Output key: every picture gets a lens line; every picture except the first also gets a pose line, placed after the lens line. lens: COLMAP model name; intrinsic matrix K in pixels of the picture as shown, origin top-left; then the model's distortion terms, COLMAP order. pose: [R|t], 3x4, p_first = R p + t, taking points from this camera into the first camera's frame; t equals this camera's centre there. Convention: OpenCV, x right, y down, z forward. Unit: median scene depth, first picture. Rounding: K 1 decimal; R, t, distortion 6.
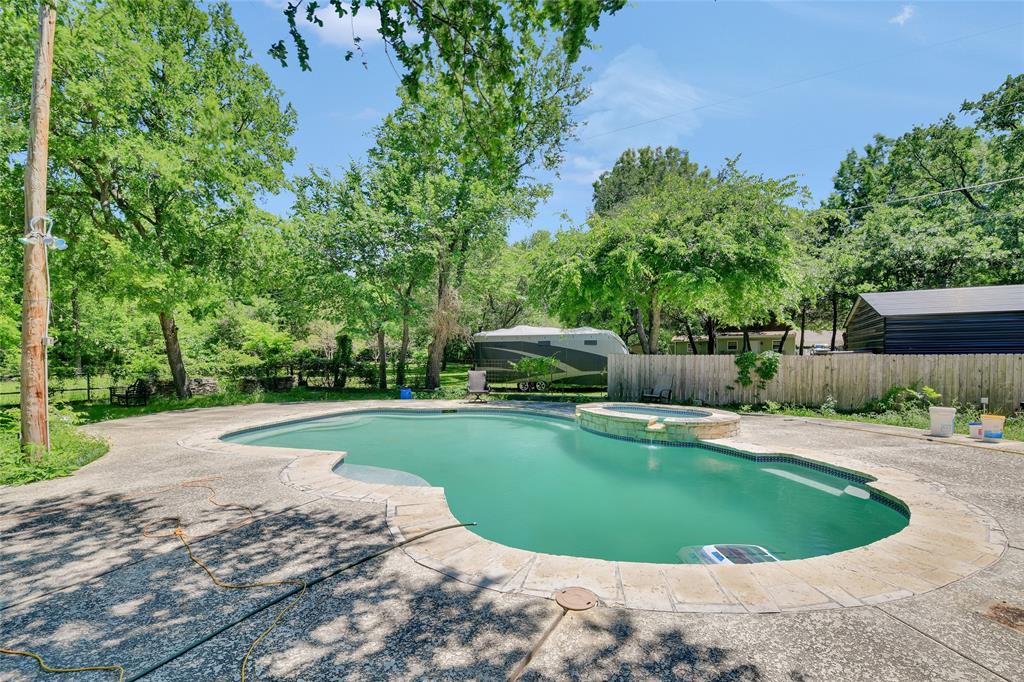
lens RADIAL K [[446.1, 0, 511.9], [0, 446.1, 341.0], [0, 0, 1]] dist [-0.016253, -0.005473]
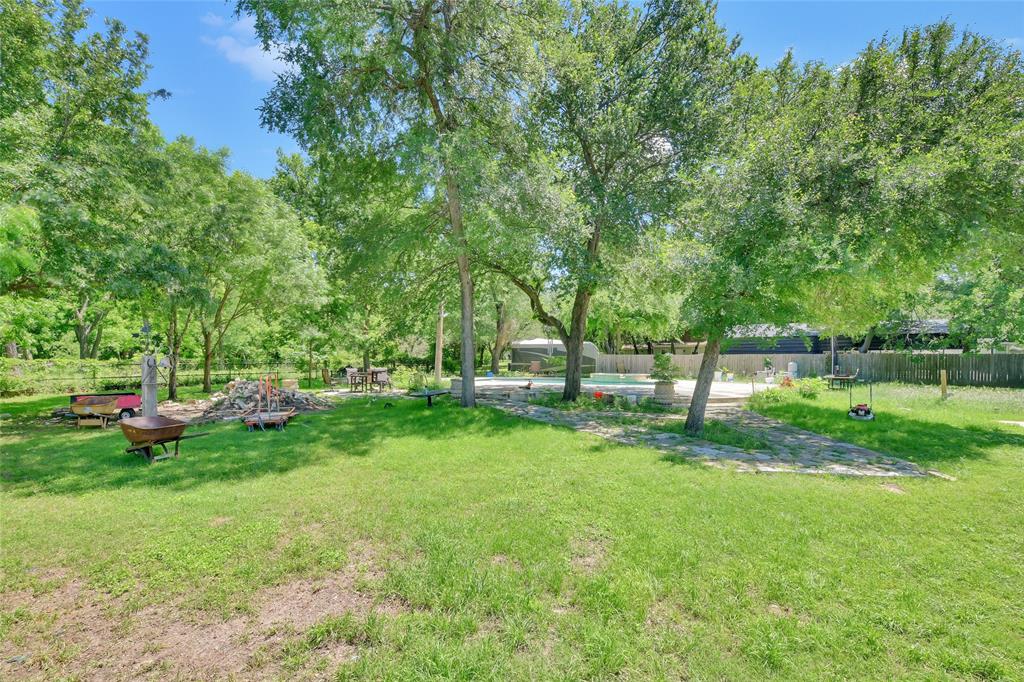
lens RADIAL K [[446.1, 0, 512.0], [0, 446.1, 342.6], [0, 0, 1]] dist [-0.016253, -0.005473]
pose [[0.993960, 0.009579, 0.109328, -0.406949], [-0.008234, 0.999885, -0.012748, 0.005932], [-0.109438, 0.011771, 0.993924, -1.034821]]
